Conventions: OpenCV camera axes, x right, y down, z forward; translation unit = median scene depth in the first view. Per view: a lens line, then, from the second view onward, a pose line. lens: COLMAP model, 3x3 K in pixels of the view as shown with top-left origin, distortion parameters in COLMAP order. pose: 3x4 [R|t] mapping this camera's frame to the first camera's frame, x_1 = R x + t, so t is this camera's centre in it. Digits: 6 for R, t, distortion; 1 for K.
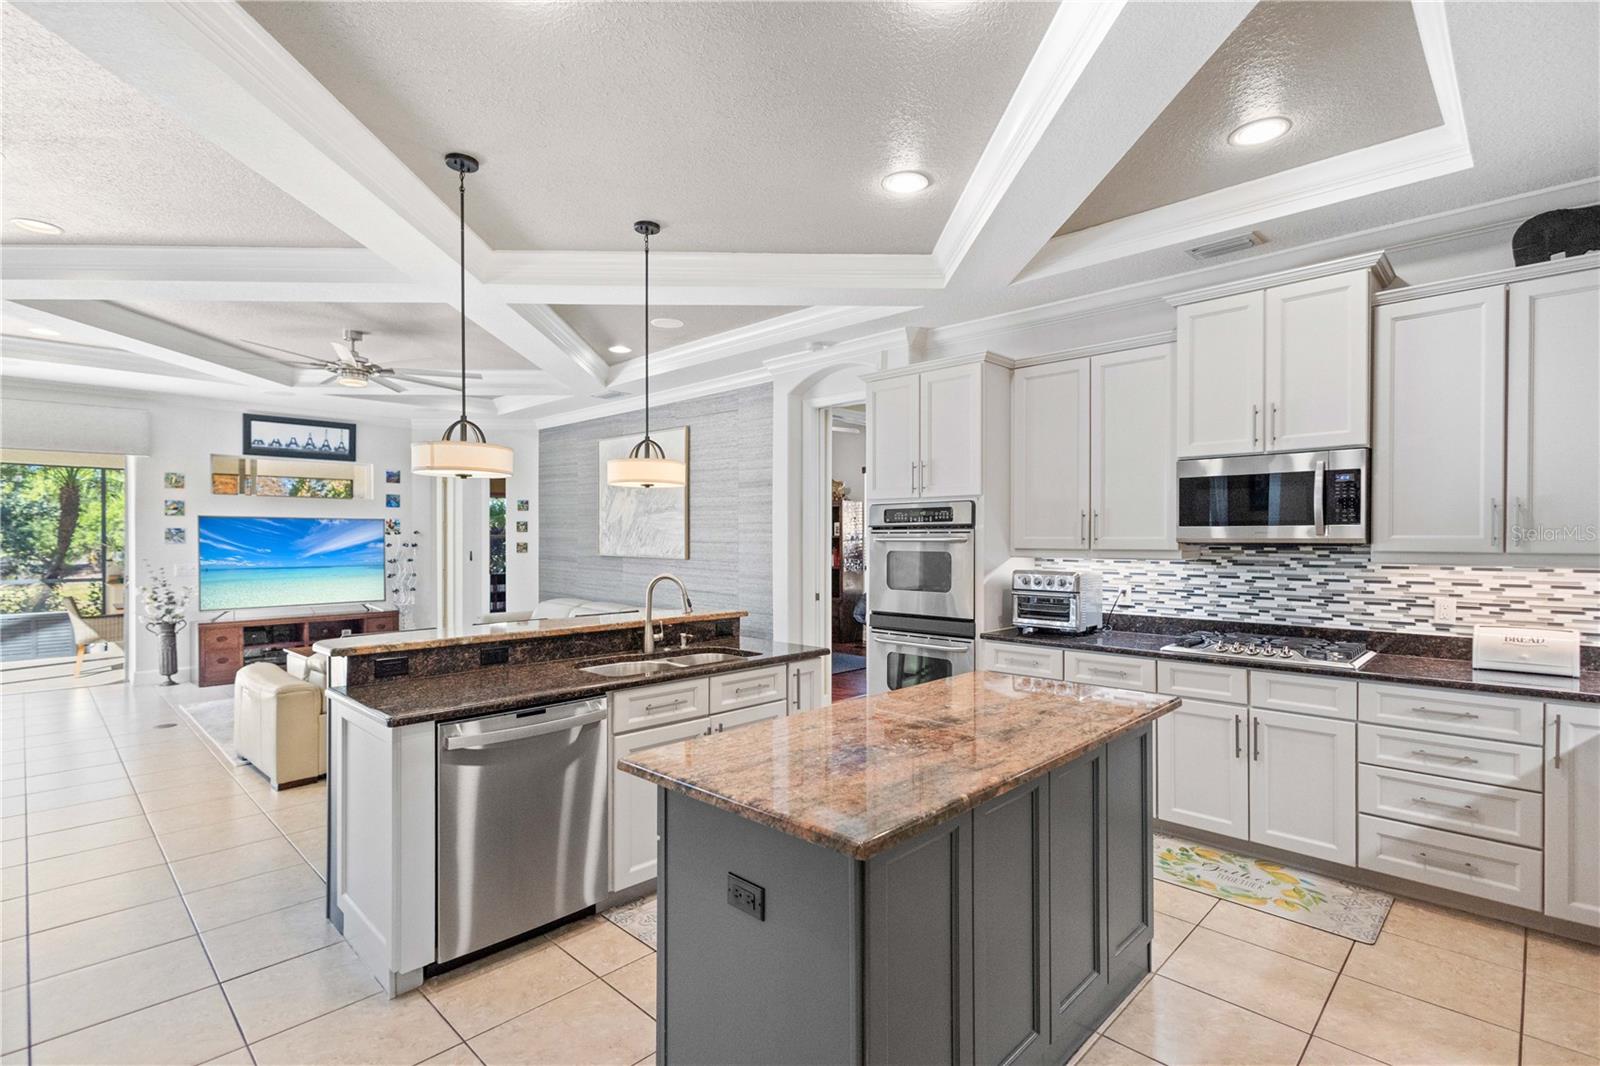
lens RADIAL K [[744.4, 0, 809.2], [0, 744.4, 544.8], [0, 0, 1]] dist [0.009054, -0.003091]
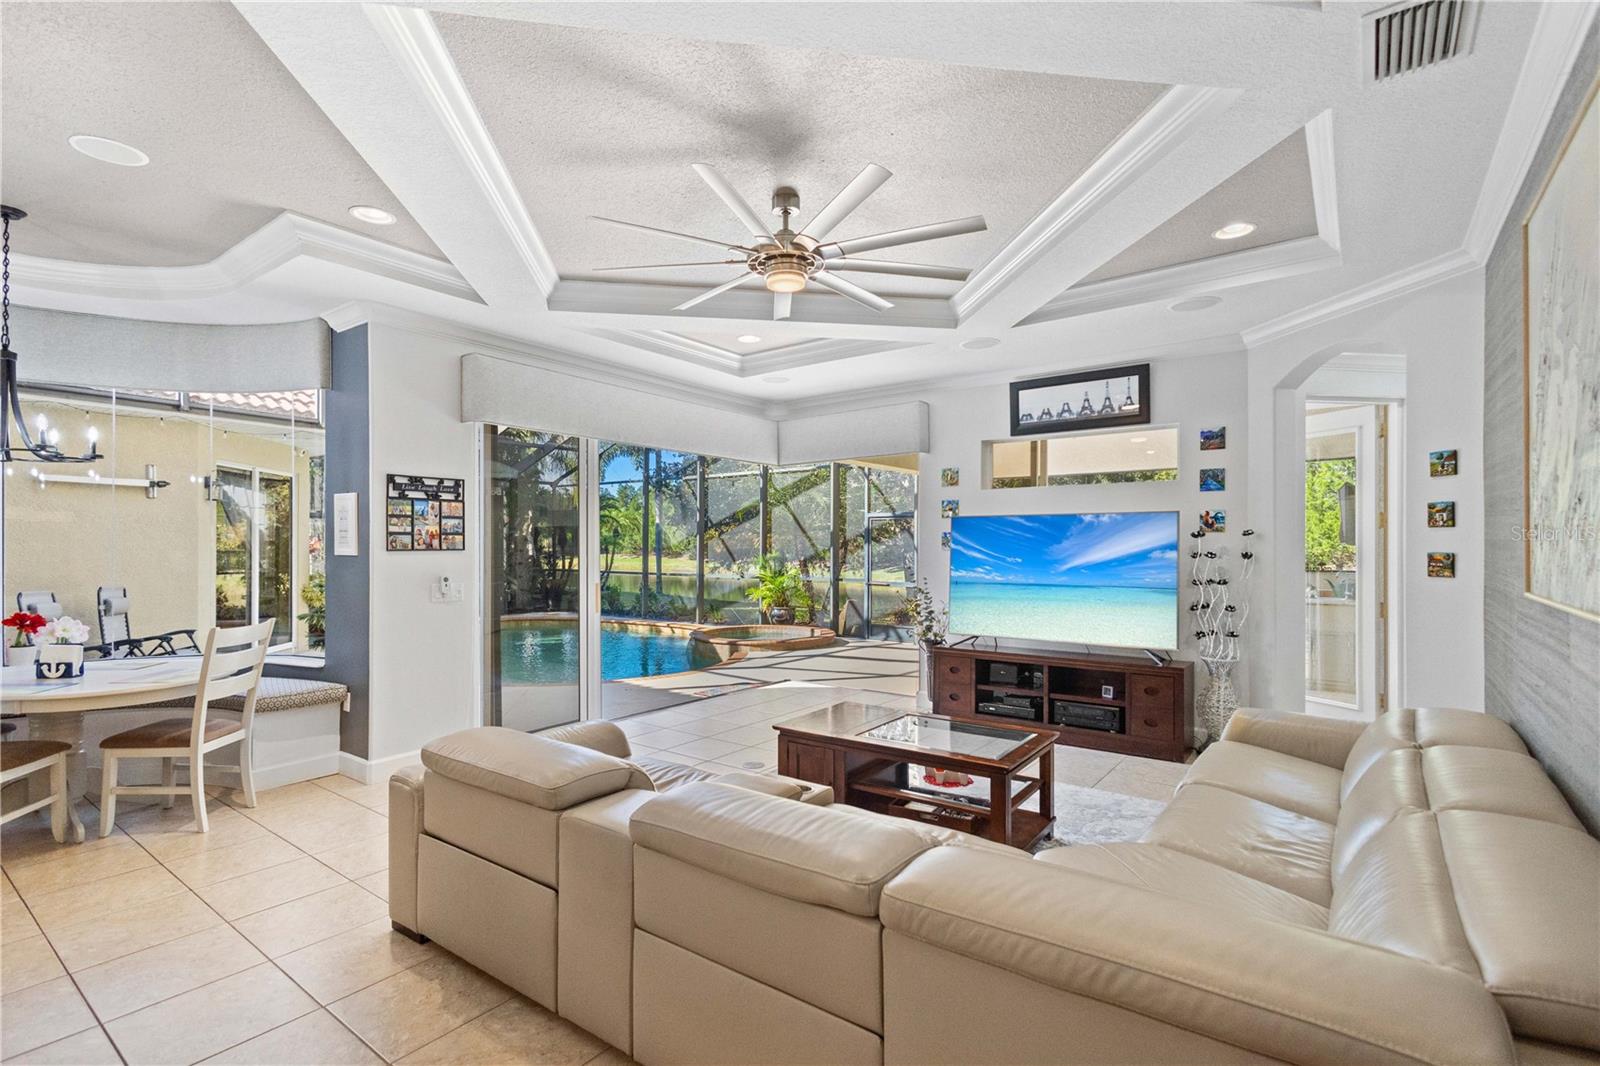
lens RADIAL K [[744.4, 0, 788.6], [0, 744.4, 544.1], [0, 0, 1]] dist [0.009054, -0.003091]
pose [[0.111456, -0.002408, -0.993766, -0.013292], [-0.010465, 0.999939, -0.003597, -0.003189], [0.993714, 0.010801, 0.111424, 0.689477]]
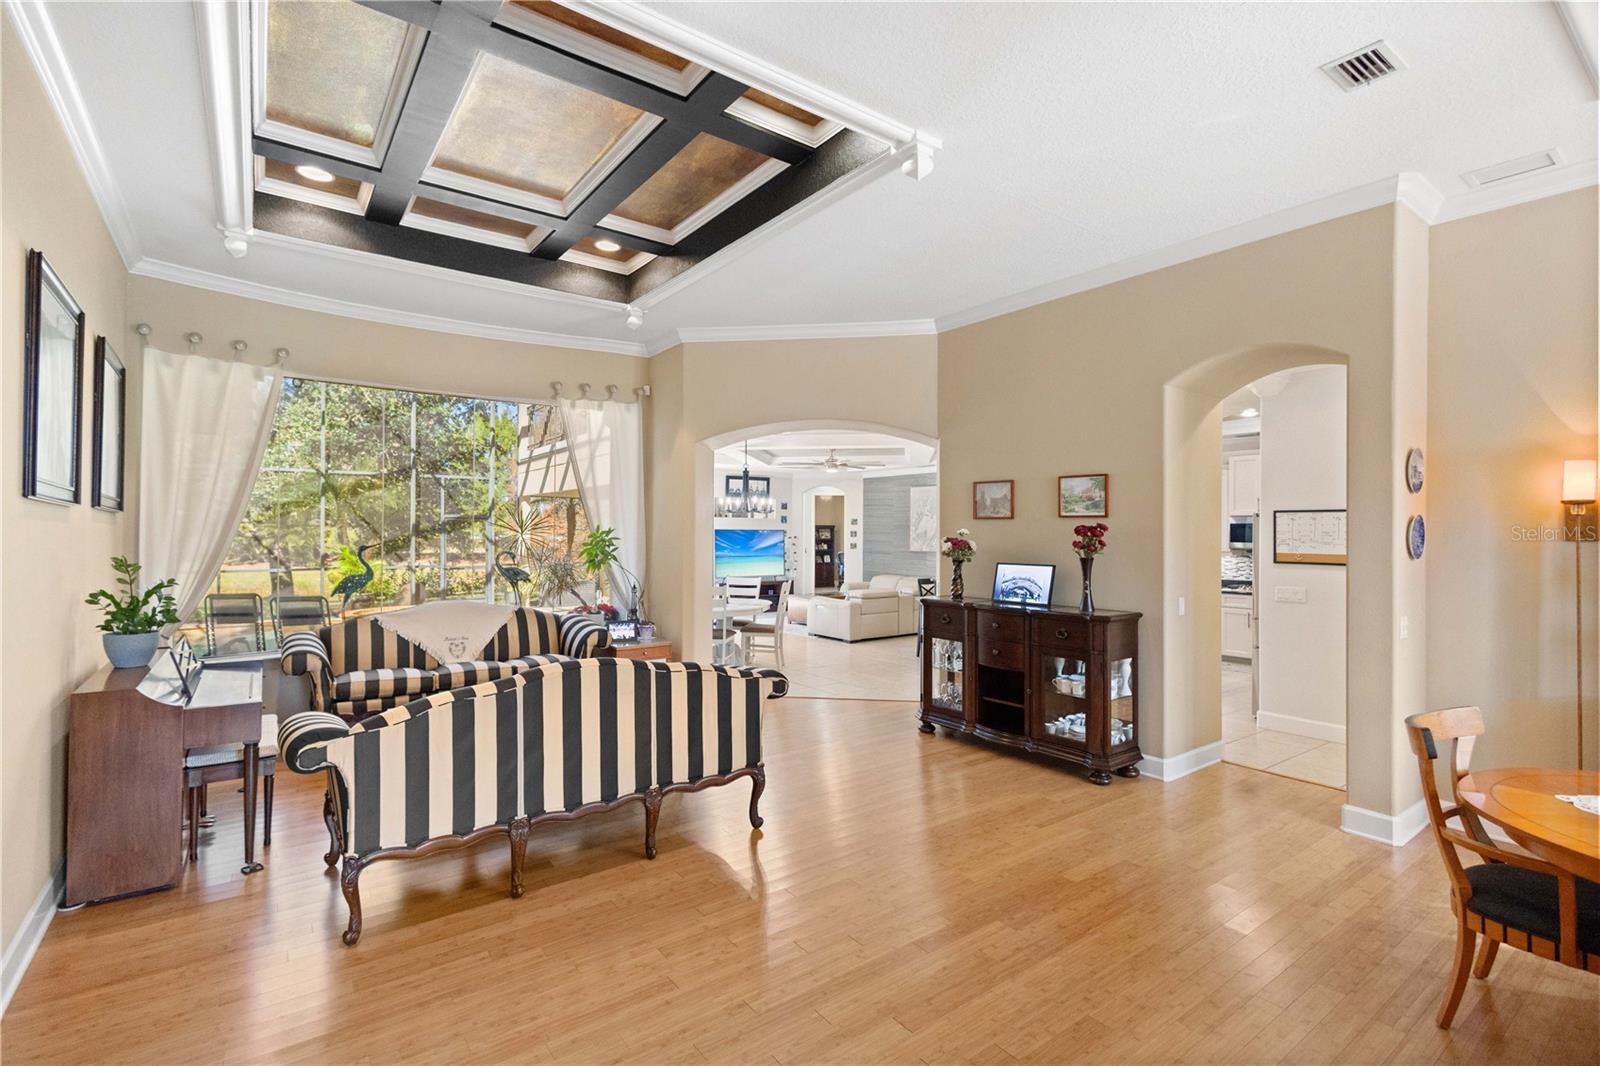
lens RADIAL K [[744.4, 0, 795.6], [0, 744.4, 531.1], [0, 0, 1]] dist [0.009054, -0.003091]
pose [[0.982961, 0.003641, -0.183777, -0.232639], [-0.006000, 0.999907, -0.012284, -0.010463], [0.183715, 0.013177, 0.982891, -0.845077]]
